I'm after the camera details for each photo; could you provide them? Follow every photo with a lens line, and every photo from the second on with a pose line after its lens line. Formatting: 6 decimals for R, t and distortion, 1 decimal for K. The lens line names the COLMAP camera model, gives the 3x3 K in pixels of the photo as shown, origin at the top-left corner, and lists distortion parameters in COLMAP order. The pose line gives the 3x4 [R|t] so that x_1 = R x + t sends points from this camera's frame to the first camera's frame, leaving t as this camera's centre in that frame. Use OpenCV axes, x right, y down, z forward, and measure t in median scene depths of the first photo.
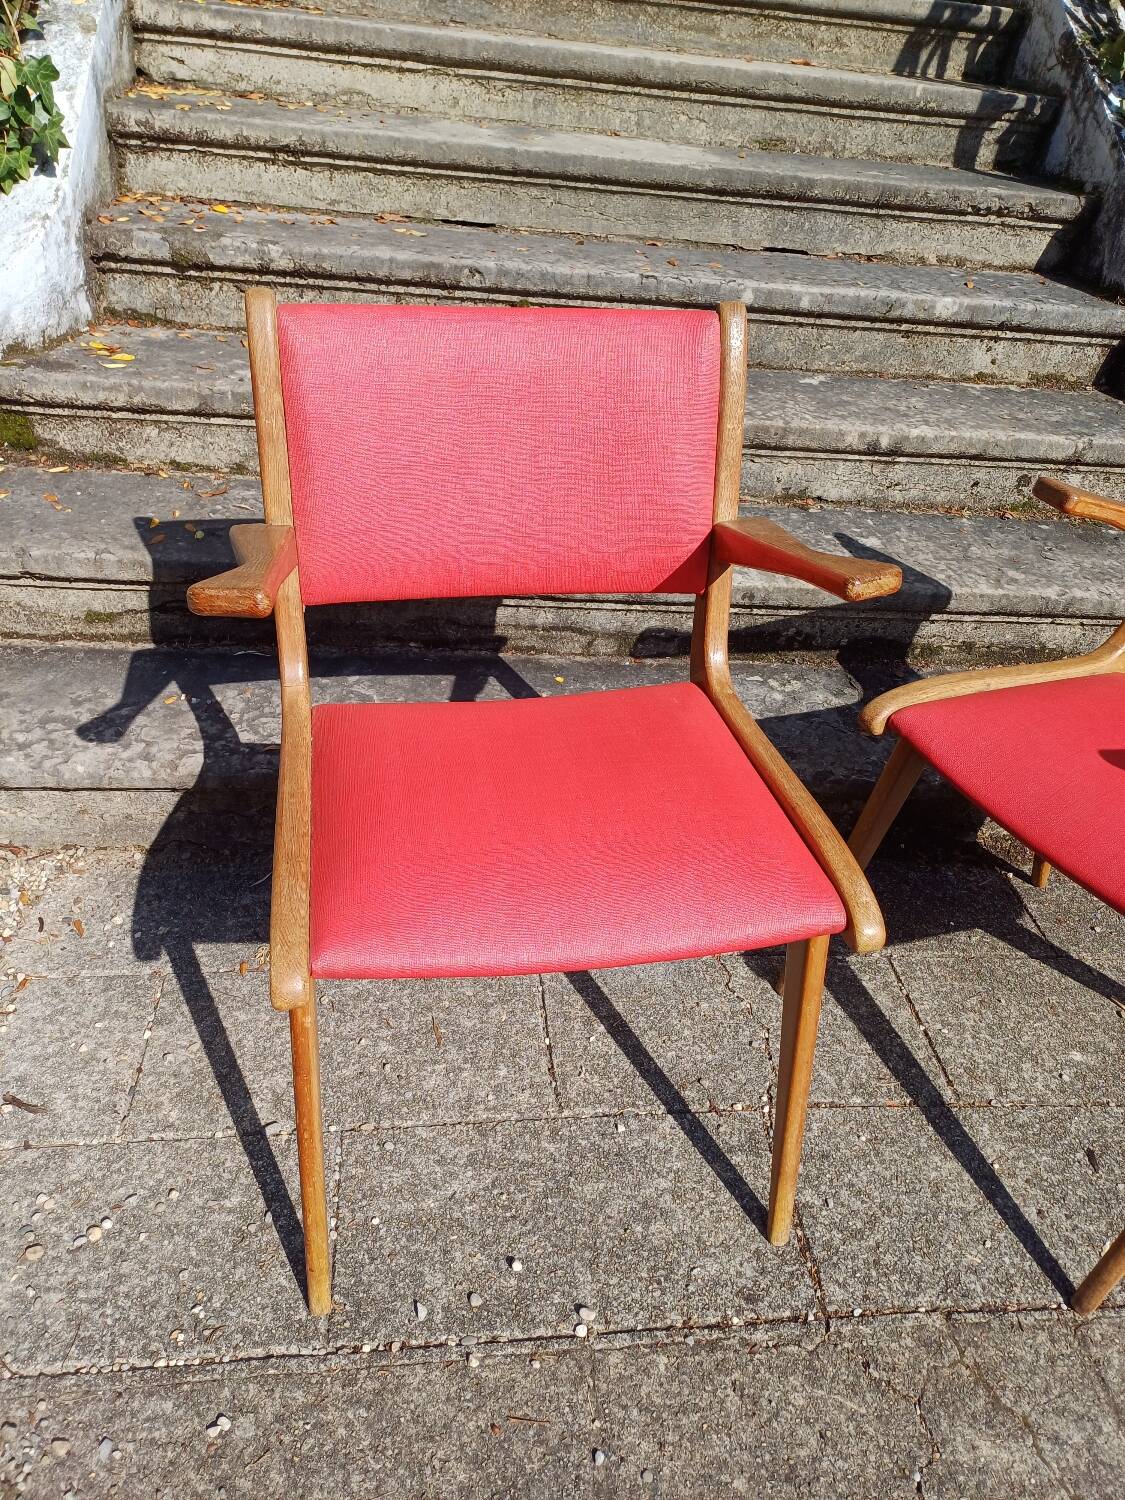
lens RADIAL K [[1114.0, 0, 580.7], [0, 1114.0, 741.1], [0, 0, 1]] dist [0.054238, -0.044081]
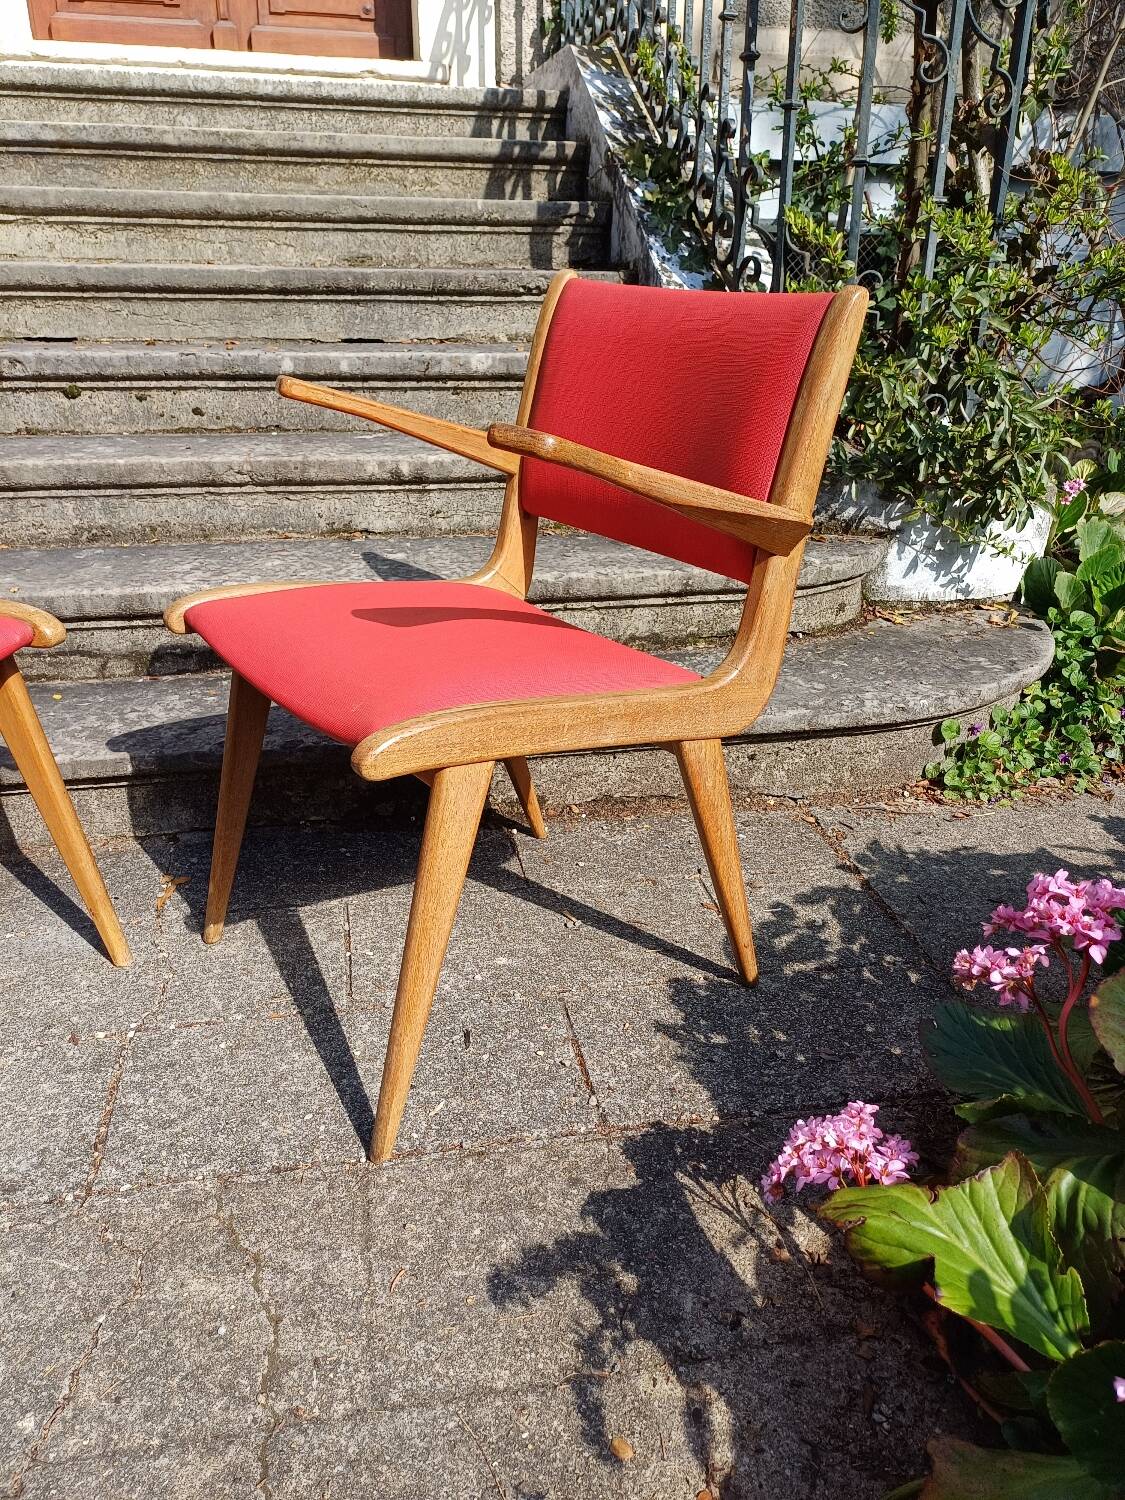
lens RADIAL K [[1114.0, 0, 591.5], [0, 1114.0, 752.8], [0, 0, 1]] dist [0.054238, -0.044081]
pose [[0.991943, -0.116669, 0.049377, 0.392566], [0.123519, 0.977279, -0.172248, 0.222355], [-0.028159, 0.176959, 0.983815, -0.011562]]
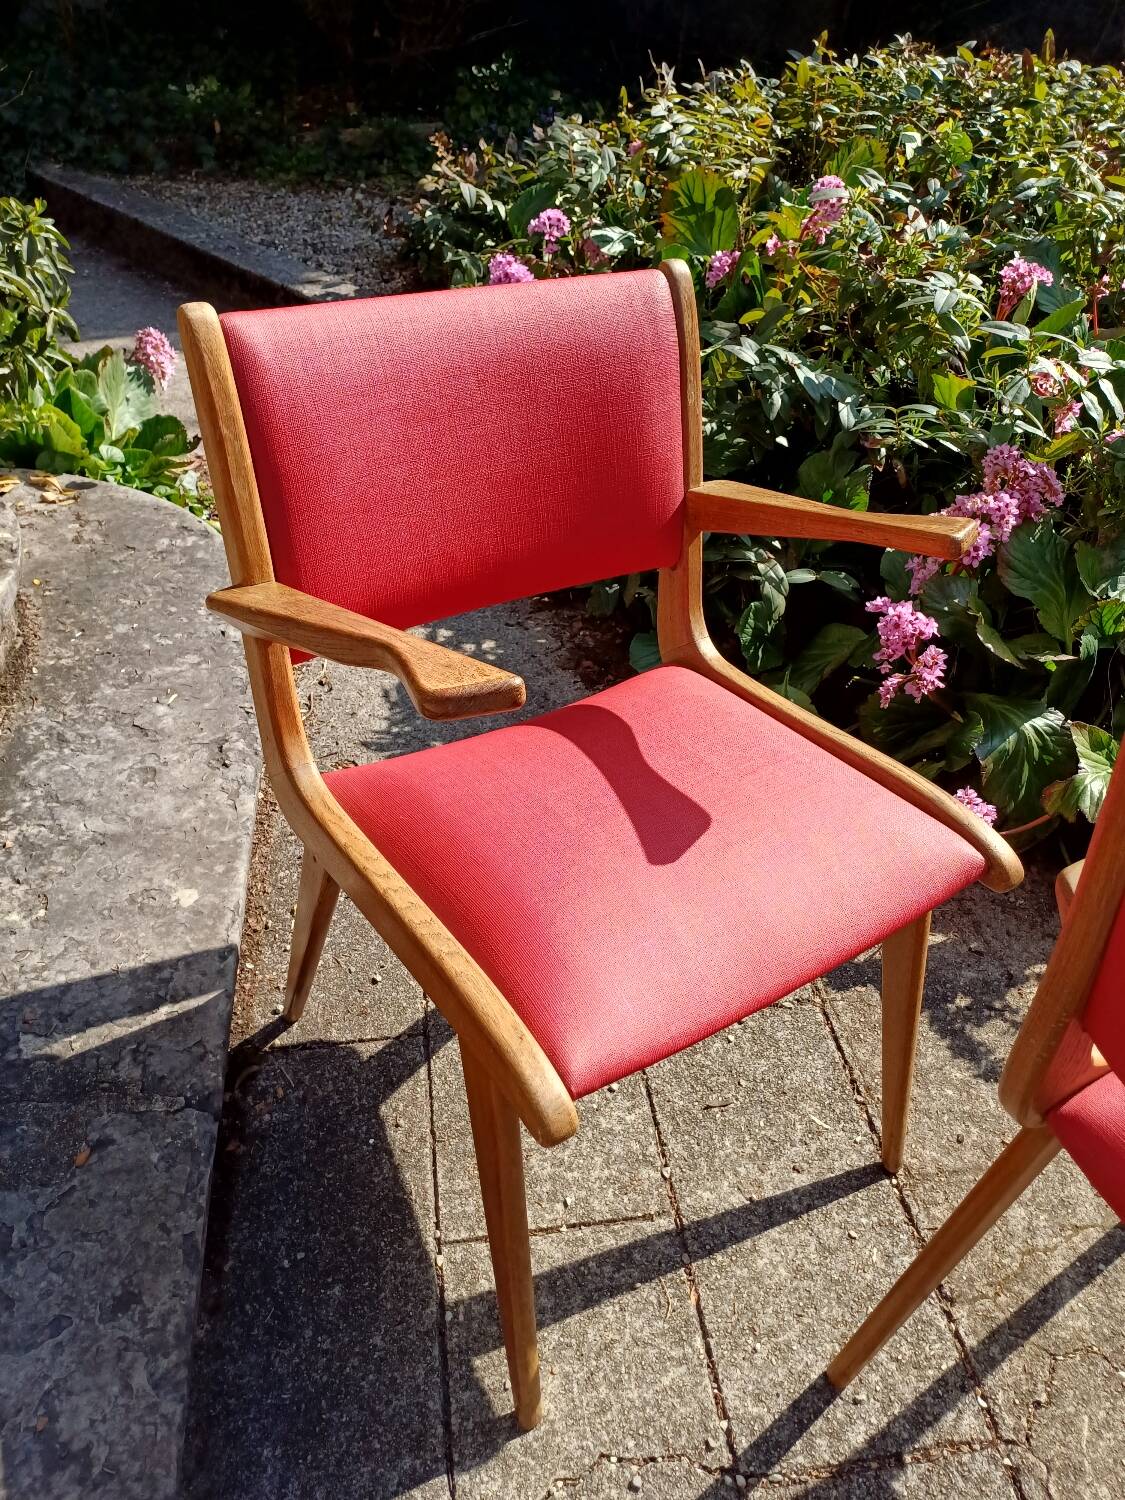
lens RADIAL K [[1118.8, 0, 591.3], [0, 1118.8, 723.1], [0, 0, 1]] dist [0.055564, -0.047338]
pose [[-0.038230, -0.684910, 0.727624, -0.024656], [0.486970, 0.623071, 0.612080, -0.353359], [-0.872581, 0.377731, 0.309711, 0.482506]]
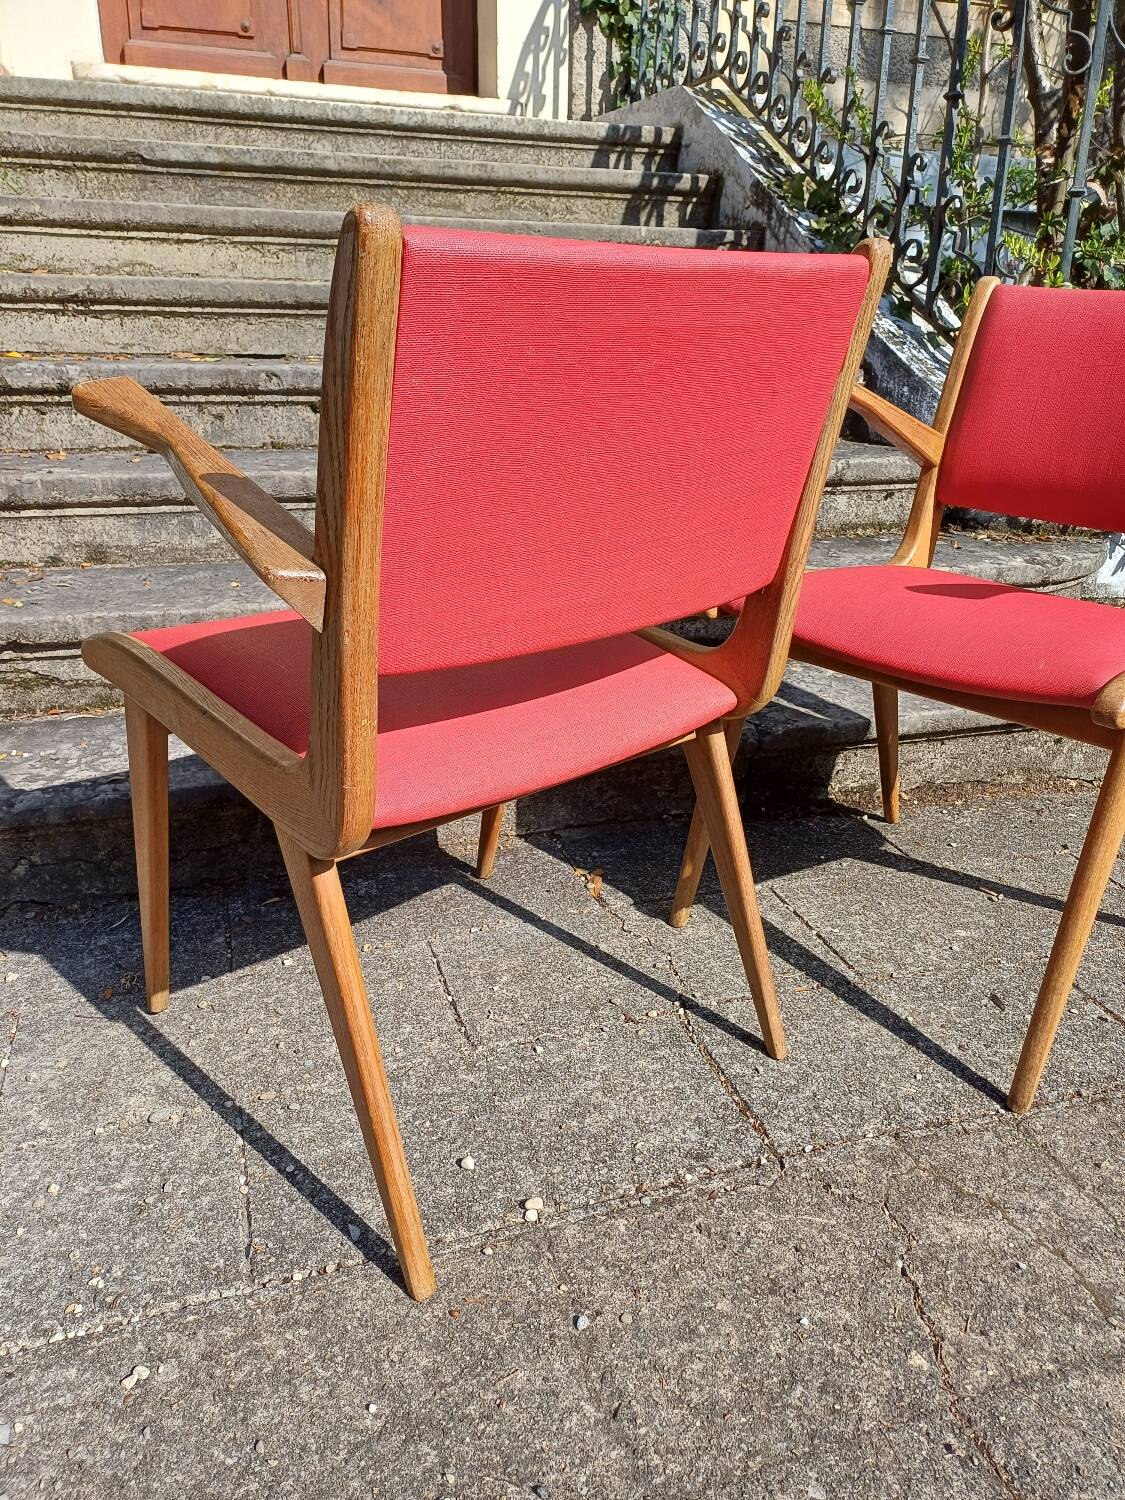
lens RADIAL K [[1114.0, 0, 588.5], [0, 1114.0, 744.4], [0, 0, 1]] dist [0.054238, -0.044081]
pose [[0.975833, -0.147181, 0.161514, -0.027437], [0.177884, 0.964340, -0.195974, 0.202199], [-0.126910, 0.219969, 0.967216, 0.006935]]
